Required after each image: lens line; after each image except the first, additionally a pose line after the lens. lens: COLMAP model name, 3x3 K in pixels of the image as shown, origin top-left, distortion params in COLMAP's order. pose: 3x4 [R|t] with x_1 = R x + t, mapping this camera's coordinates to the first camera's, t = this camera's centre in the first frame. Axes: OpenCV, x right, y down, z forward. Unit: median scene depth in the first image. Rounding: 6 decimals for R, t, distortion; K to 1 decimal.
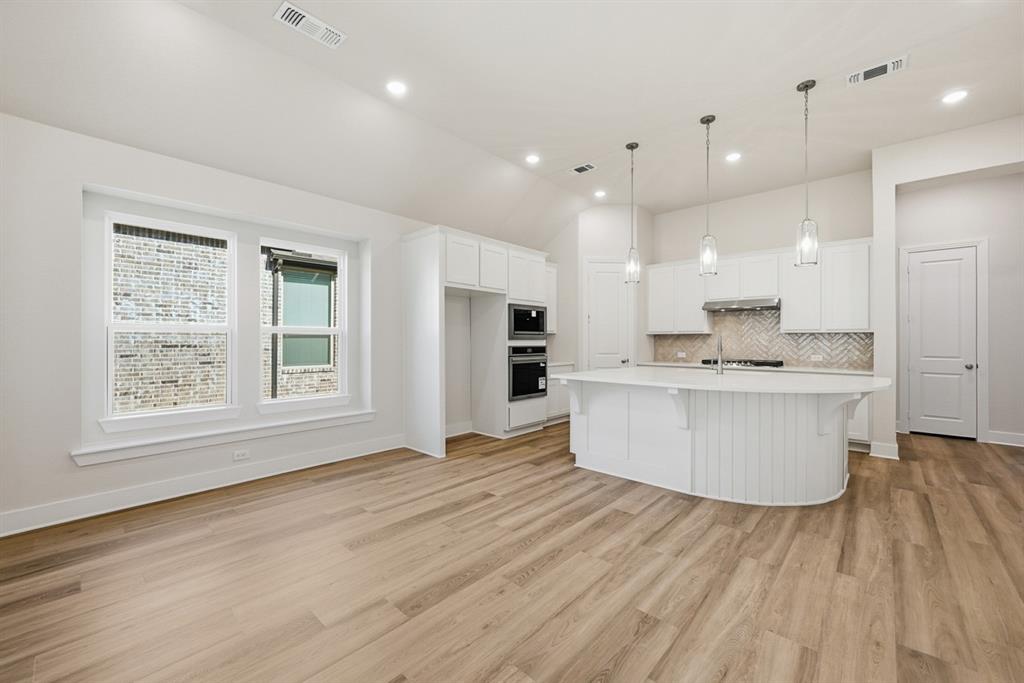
lens RADIAL K [[406.7, 0, 511.9], [0, 406.7, 339.7], [0, 0, 1]] dist [-0.003063, 0.000008]
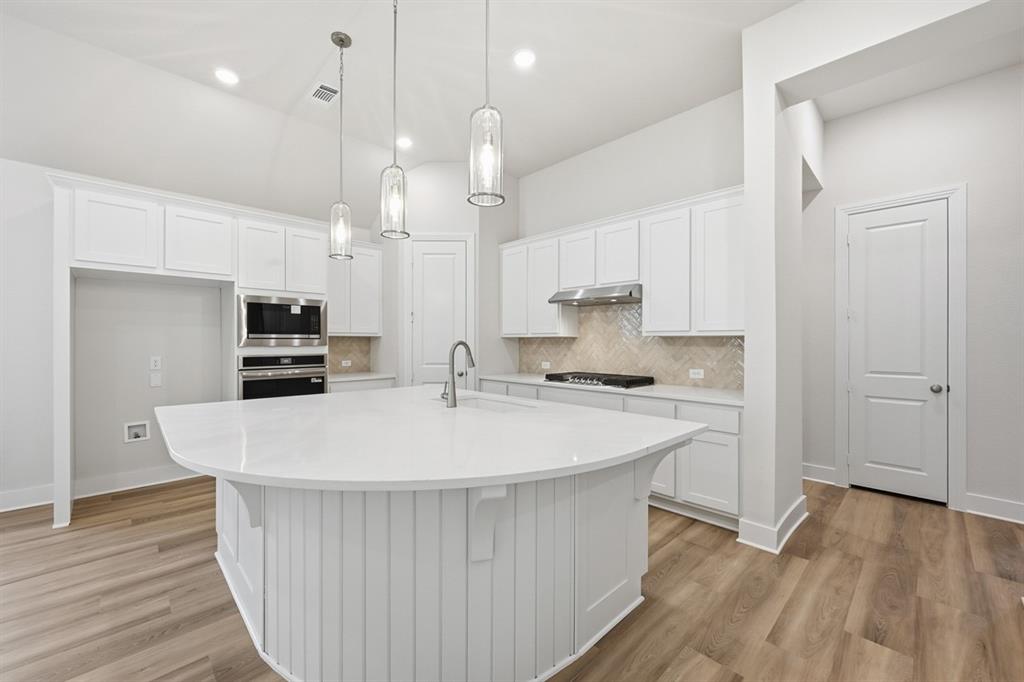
lens RADIAL K [[406.7, 0, 511.3], [0, 406.7, 341.9], [0, 0, 1]] dist [-0.003063, 0.000008]
pose [[0.998237, -0.000813, -0.059341, 0.485348], [0.001132, 0.999985, 0.005350, -0.010858], [0.059336, -0.005408, 0.998223, 0.316792]]
